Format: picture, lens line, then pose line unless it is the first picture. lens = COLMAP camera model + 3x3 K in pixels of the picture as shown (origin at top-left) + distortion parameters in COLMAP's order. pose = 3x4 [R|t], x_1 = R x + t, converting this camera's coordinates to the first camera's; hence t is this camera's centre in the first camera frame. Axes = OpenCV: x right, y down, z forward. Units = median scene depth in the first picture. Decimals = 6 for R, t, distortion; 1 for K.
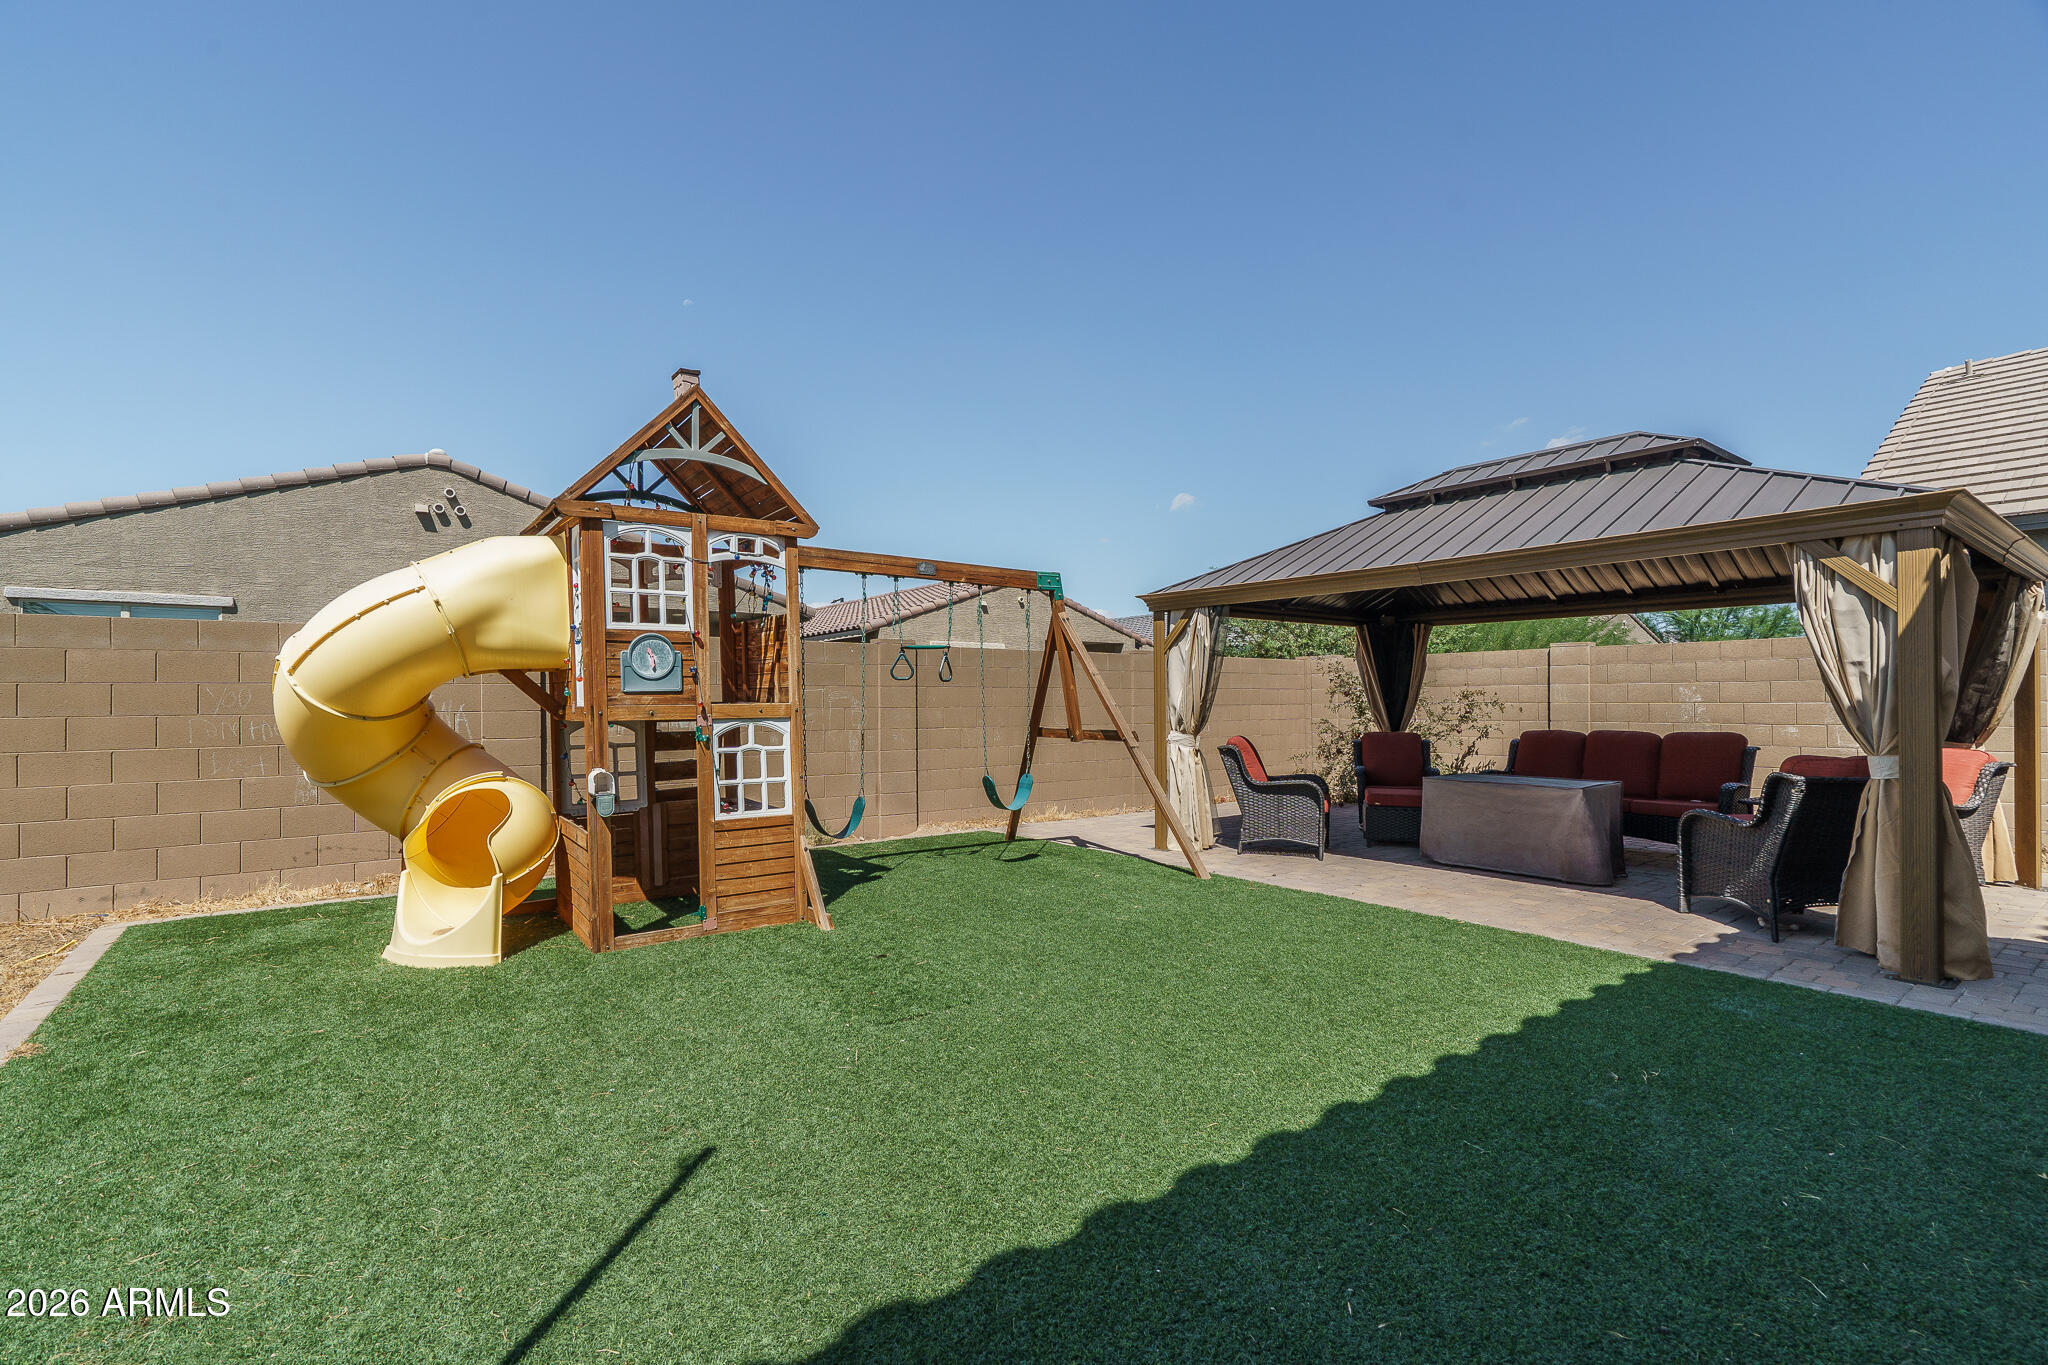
lens RADIAL K [[917.2, 0, 1022.7], [0, 917.2, 705.2], [0, 0, 1]] dist [-0.001874, 0.000249]
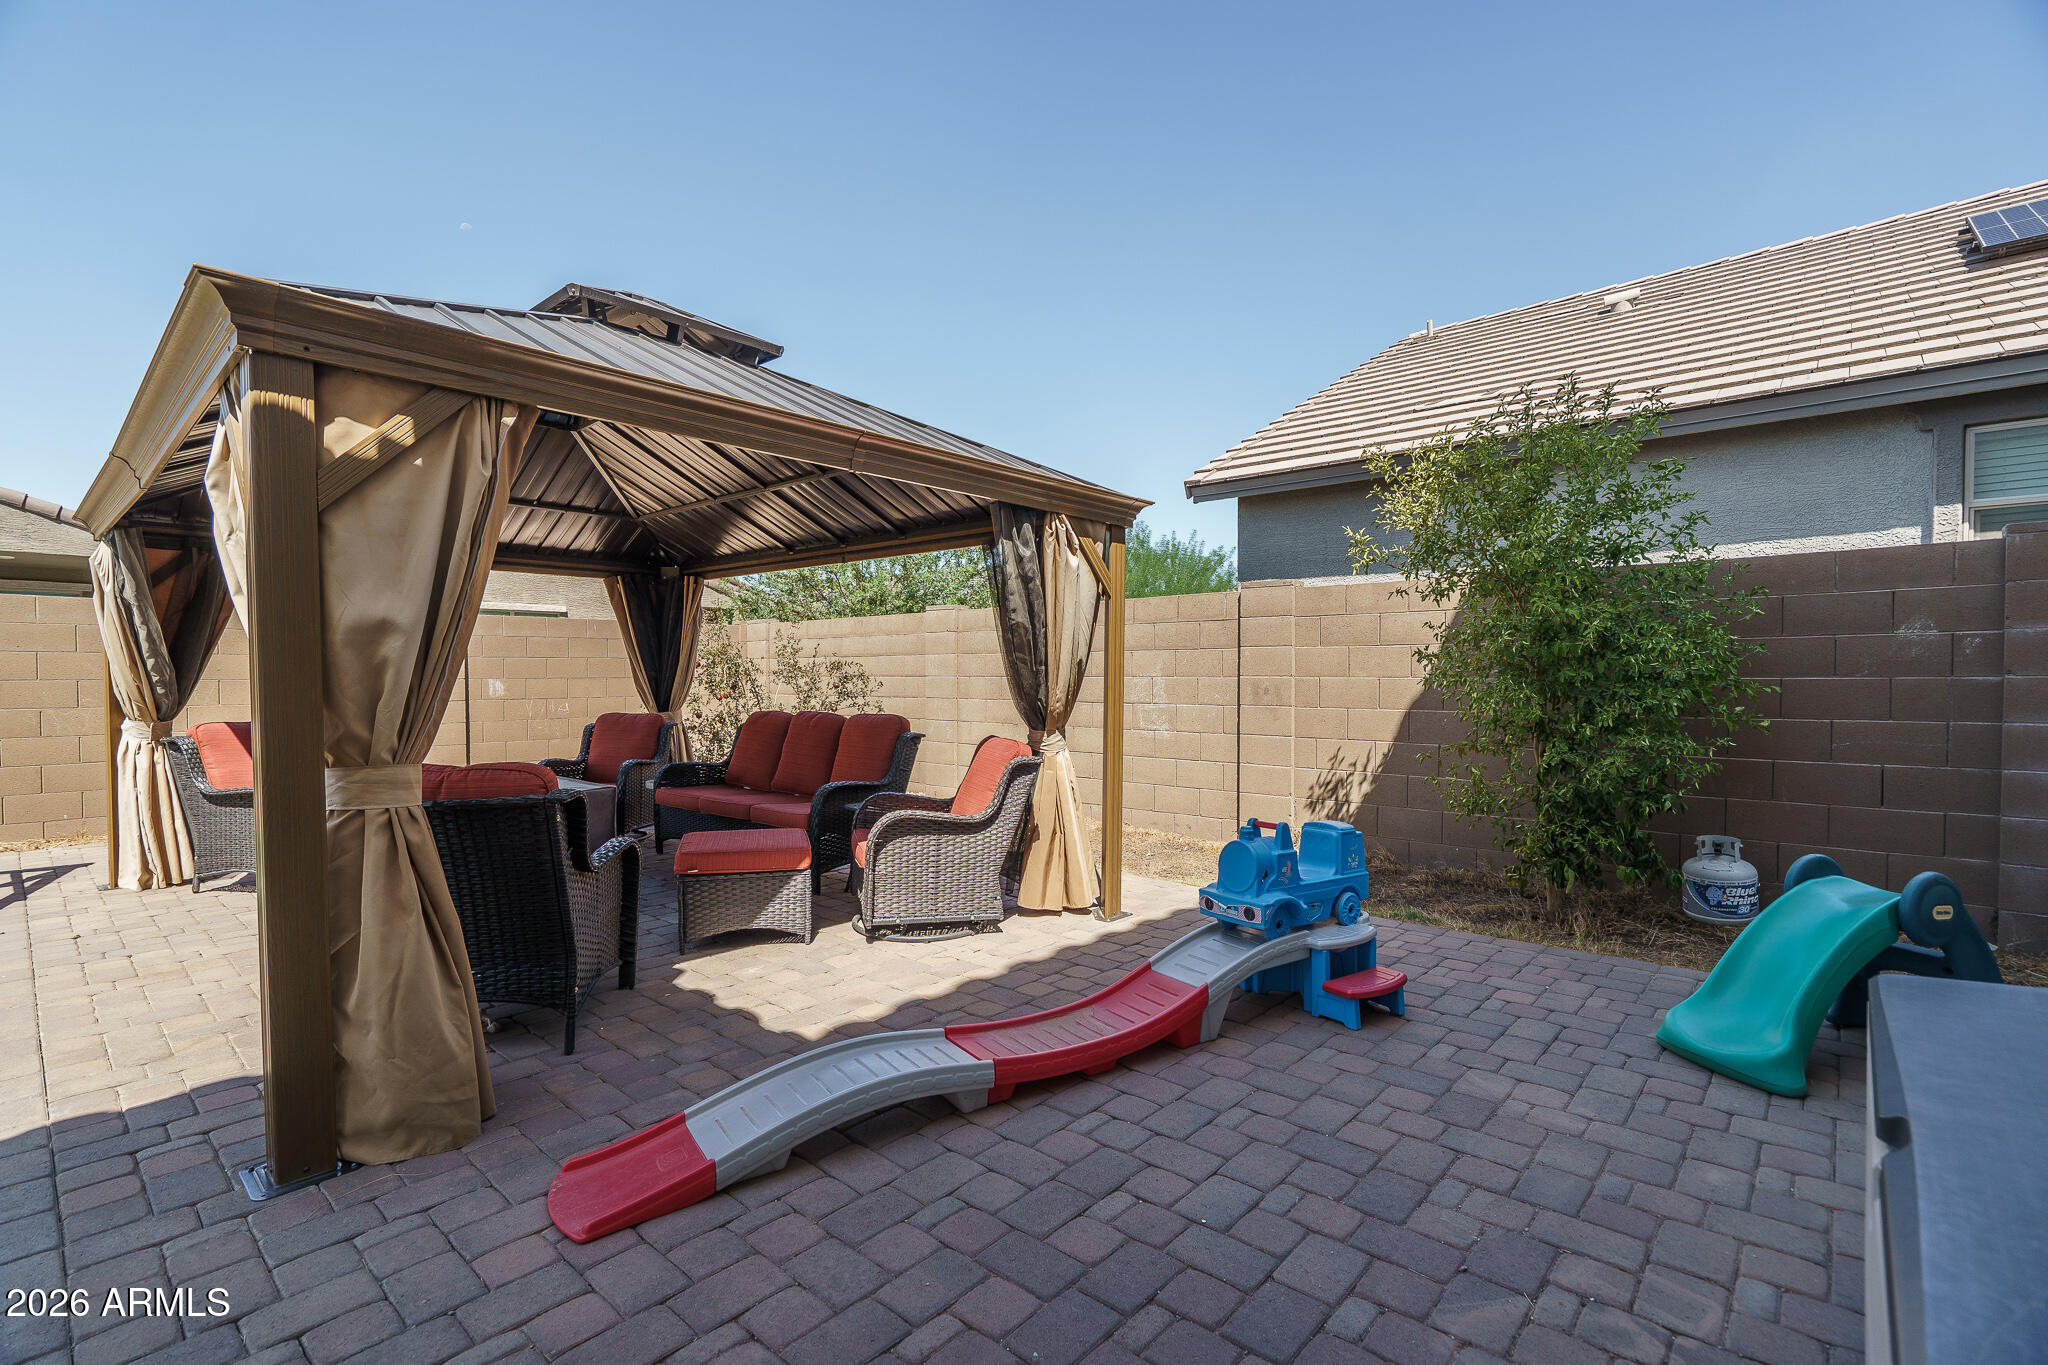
lens RADIAL K [[917.2, 0, 1022.7], [0, 917.2, 705.2], [0, 0, 1]] dist [-0.001874, 0.000249]
pose [[0.983386, -0.001399, 0.181522, 1.060309], [-0.003976, 0.999564, 0.029241, -0.002262], [-0.181484, -0.029477, 0.982952, 0.302457]]
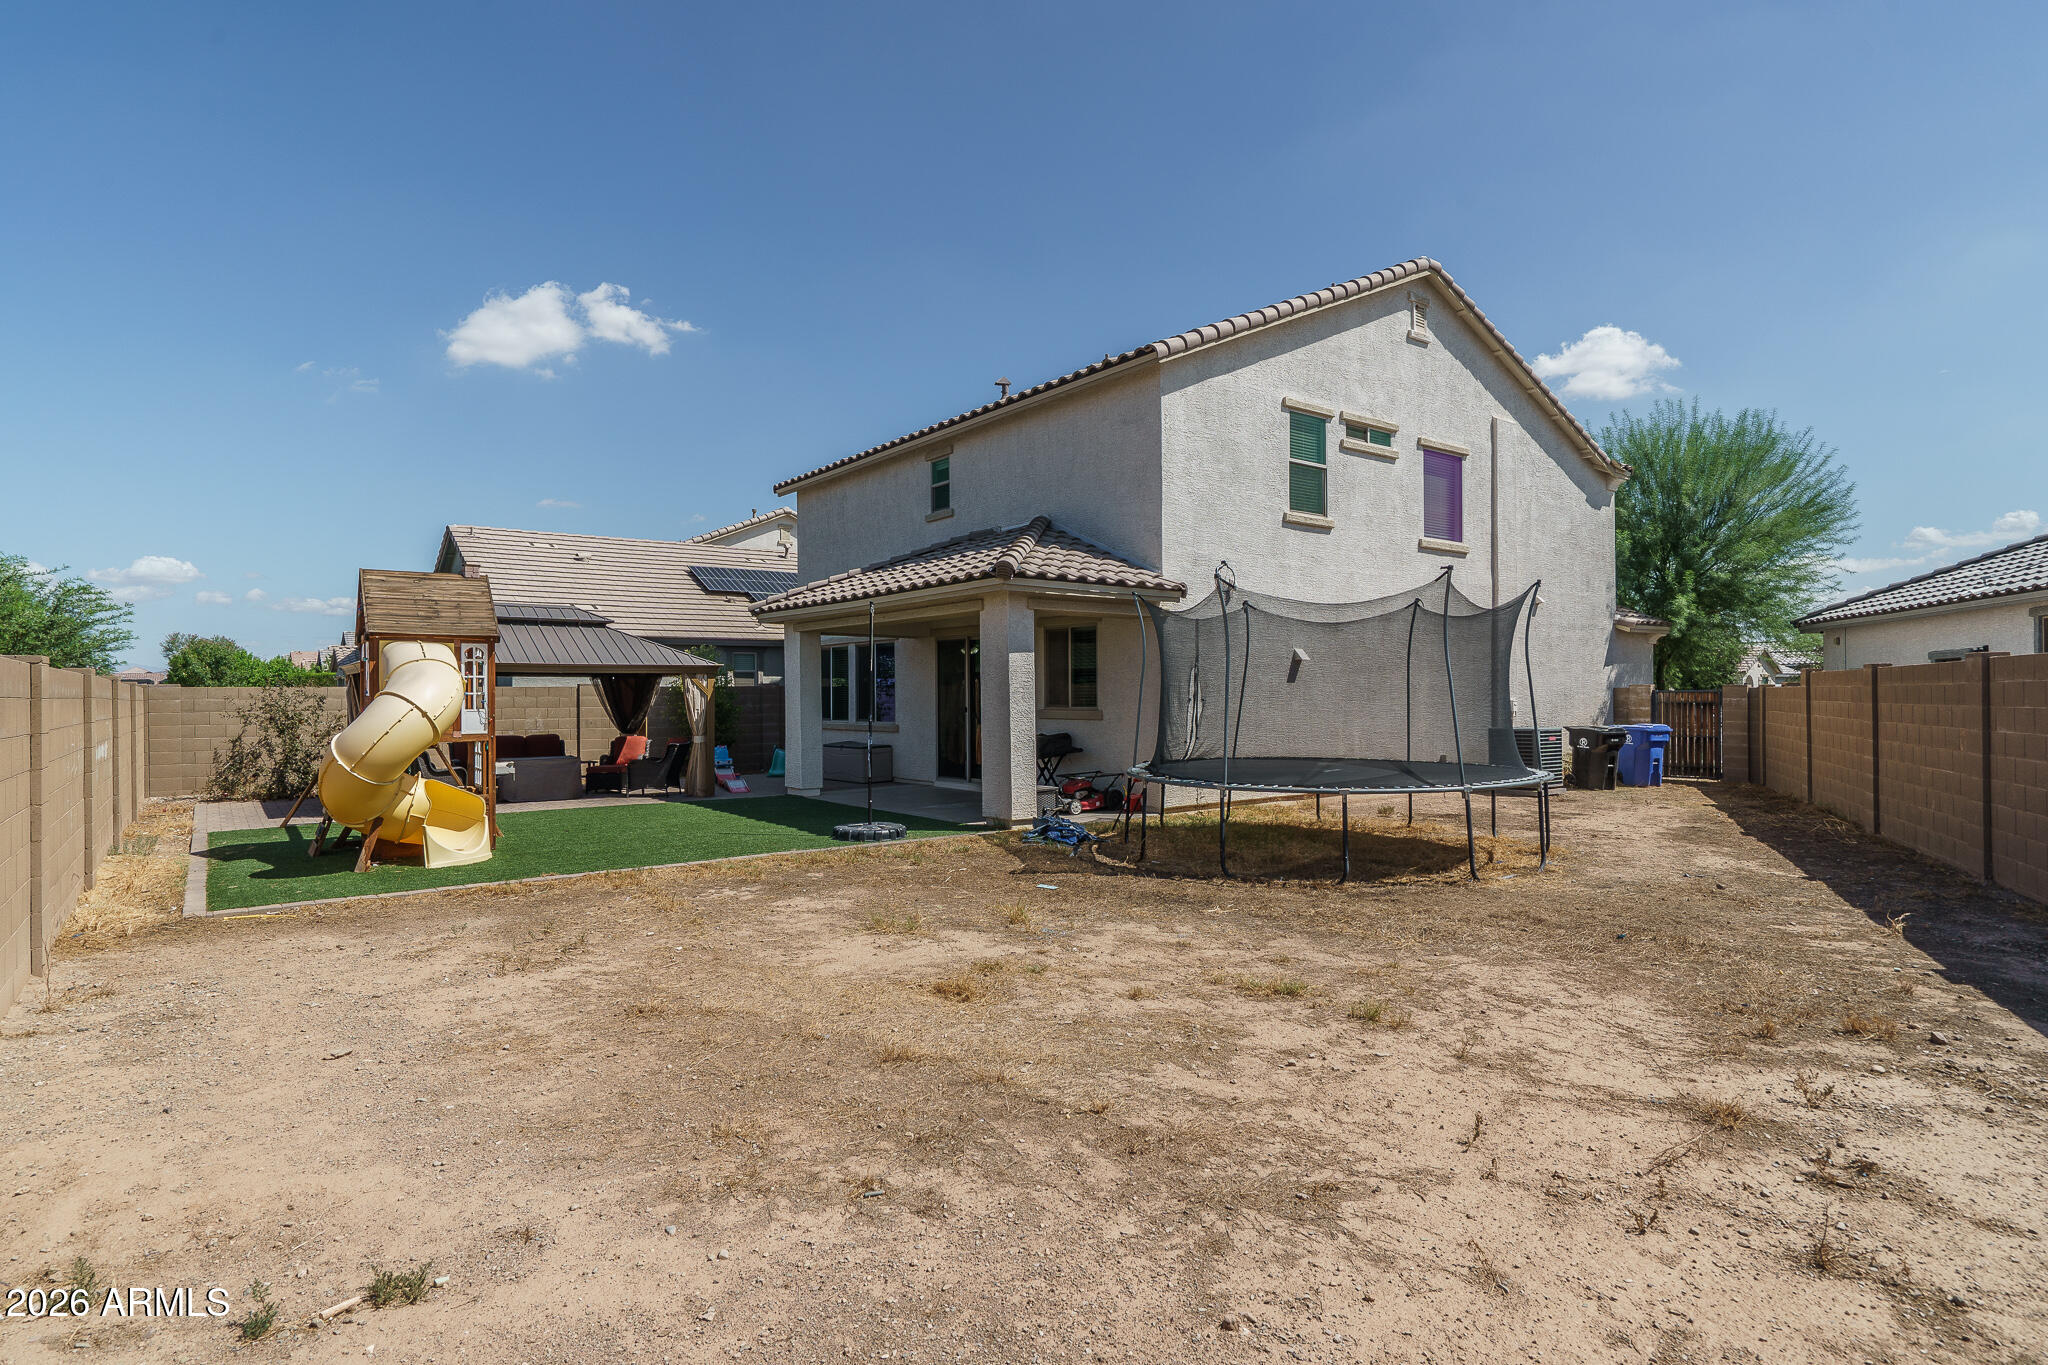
lens RADIAL K [[1075.6, 0, 1024.0], [0, 1075.6, 682.5], [0, 0, 1]] dist [-0.001075, -0.000611]
pose [[-0.014470, 0.024146, 0.999604, -2.658652], [0.009407, 0.999667, -0.024012, -0.040054], [-0.999851, 0.009056, -0.014692, -0.155381]]
